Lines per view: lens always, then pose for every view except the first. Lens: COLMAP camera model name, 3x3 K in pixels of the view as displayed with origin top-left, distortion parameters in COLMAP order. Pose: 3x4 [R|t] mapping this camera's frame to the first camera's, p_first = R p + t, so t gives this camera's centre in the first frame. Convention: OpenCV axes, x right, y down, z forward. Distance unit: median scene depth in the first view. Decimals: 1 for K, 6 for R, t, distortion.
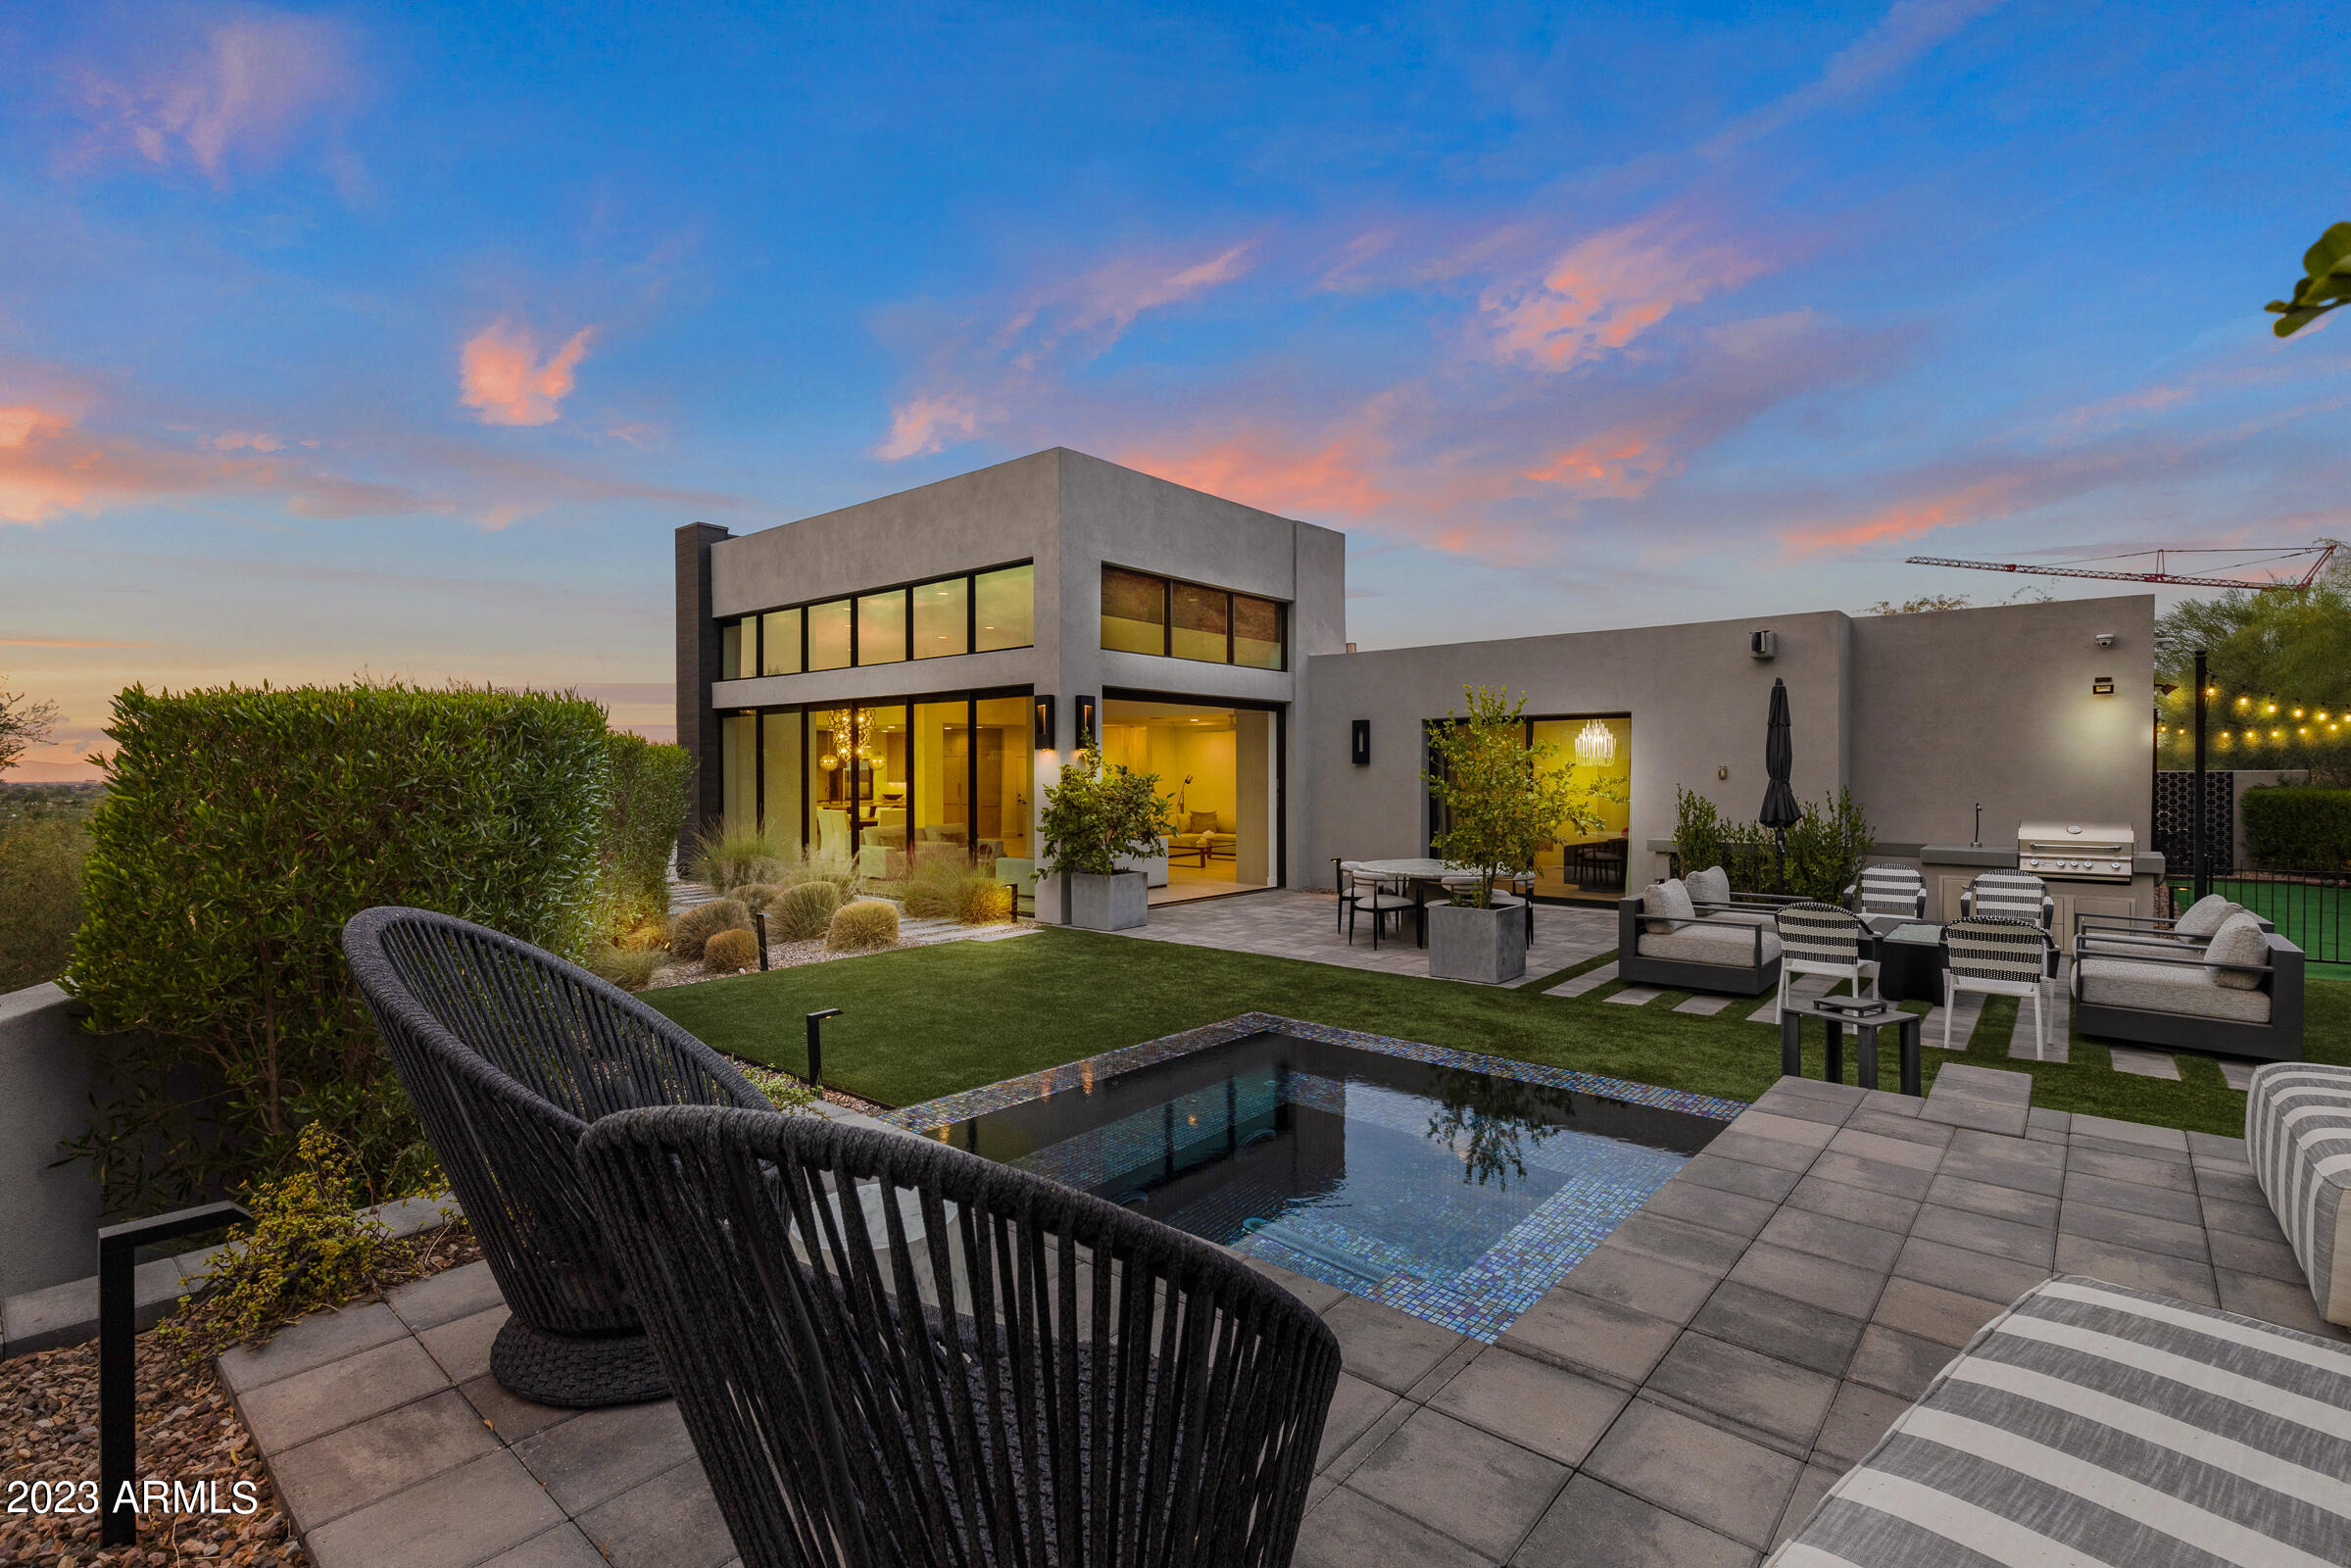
lens RADIAL K [[1065.8, 0, 1173.3], [0, 1065.8, 771.3], [0, 0, 1]] dist [0.002355, -0.000093]
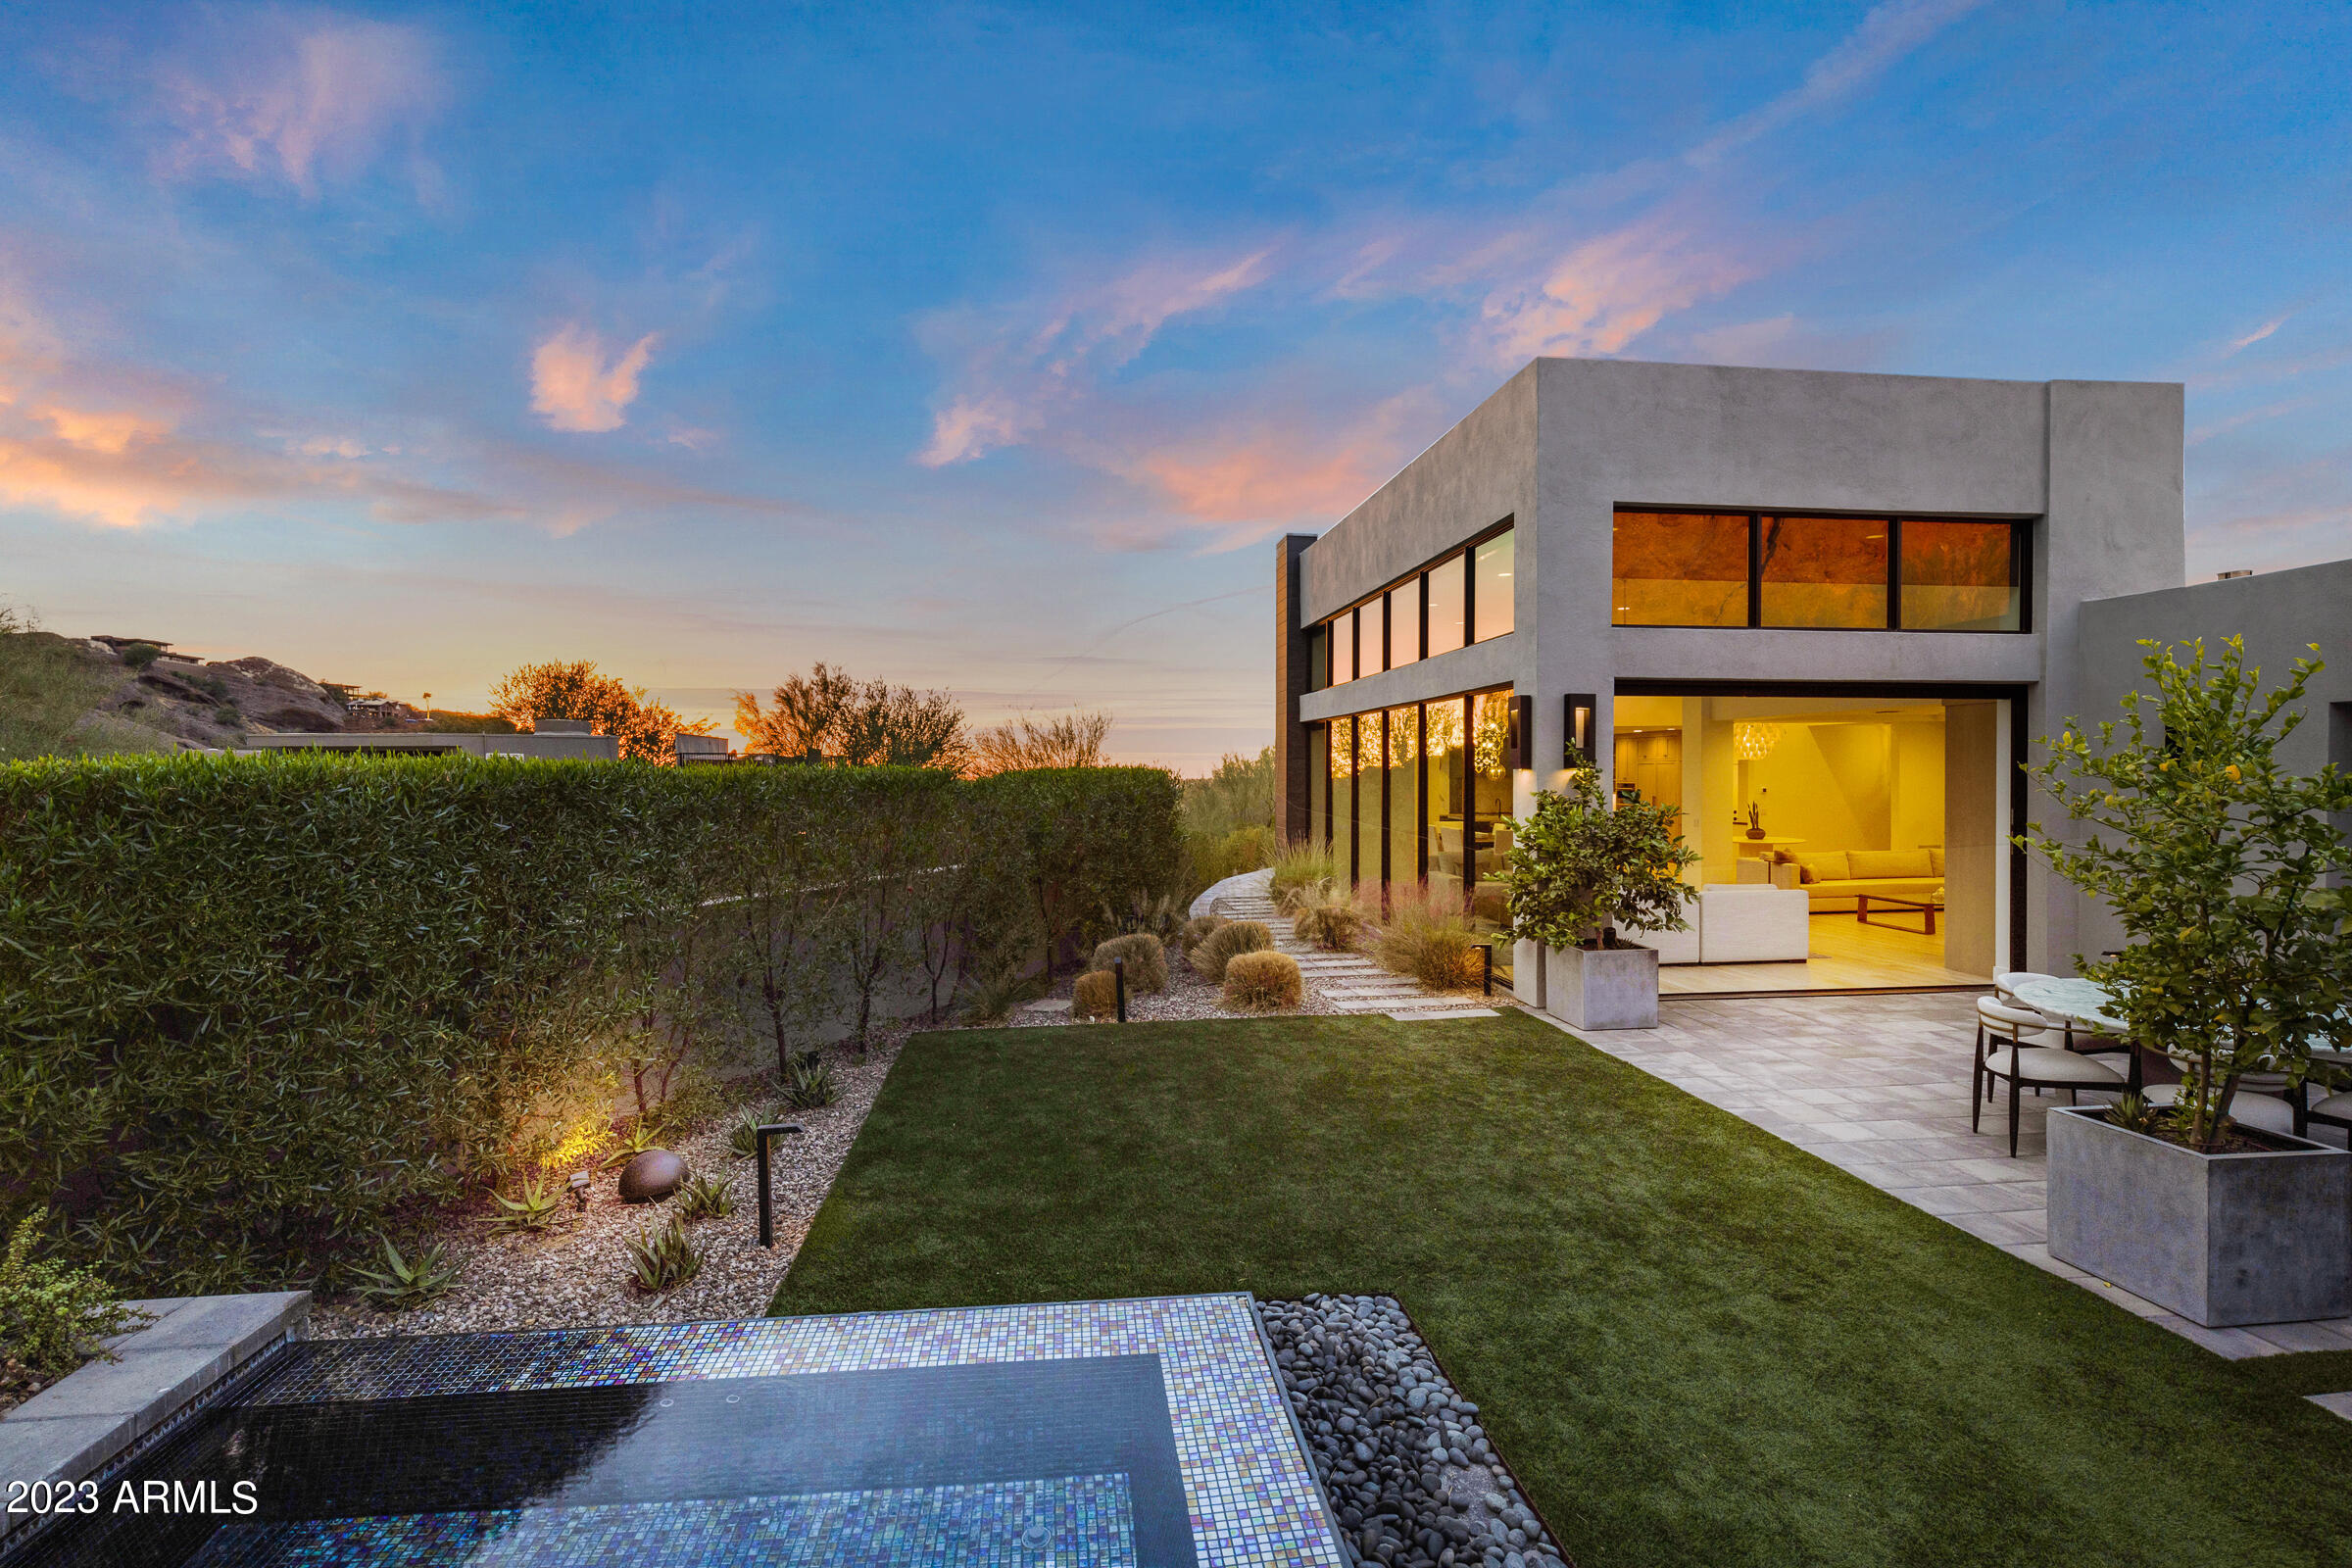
lens RADIAL K [[1072.5, 0, 1200.0], [0, 1072.5, 780.1], [0, 0, 1]] dist [-0.002578, -0.000299]
pose [[0.736104, 0.003786, -0.676858, 0.270826], [0.001676, 0.999971, 0.007416, -0.023618], [0.676866, -0.006594, 0.736077, 0.364506]]
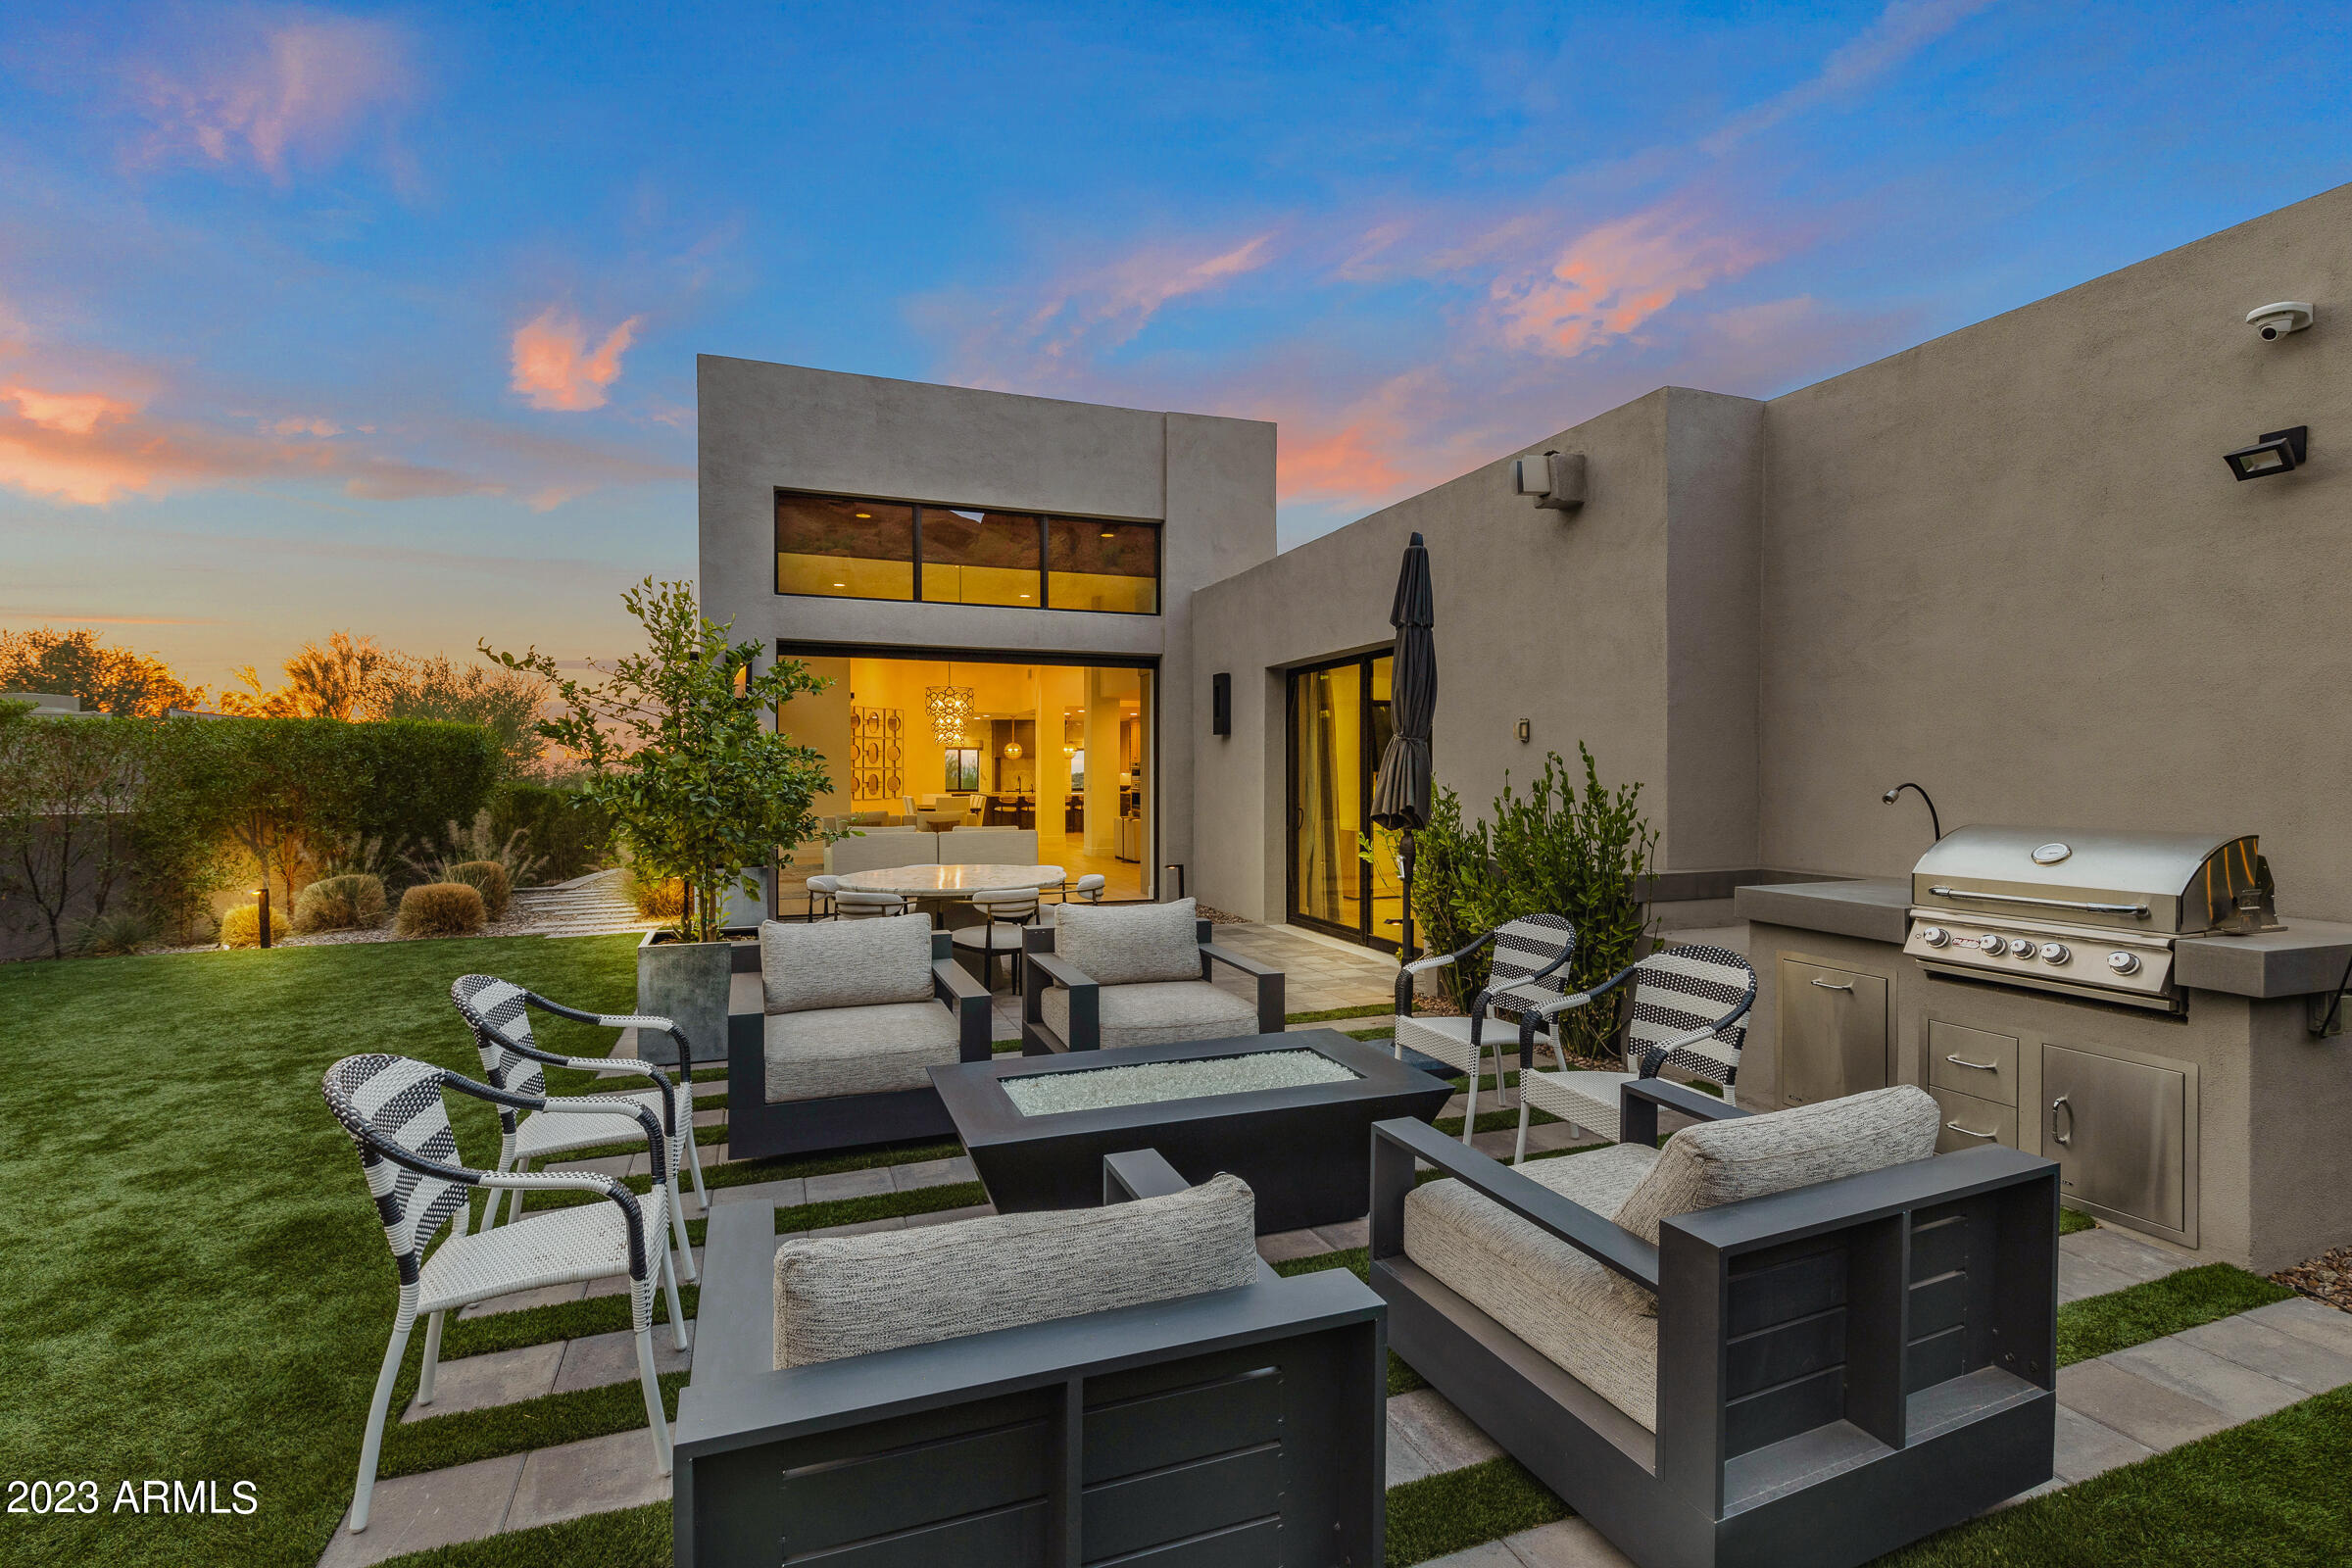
lens RADIAL K [[1066.3, 0, 1173.8], [0, 1066.3, 771.3], [0, 0, 1]] dist [0.002355, -0.000093]
pose [[0.871490, 0.002112, -0.490409, 0.770511], [-0.001807, 0.999998, 0.001094, 0.027439], [0.490410, -0.000067, 0.871492, 0.544067]]
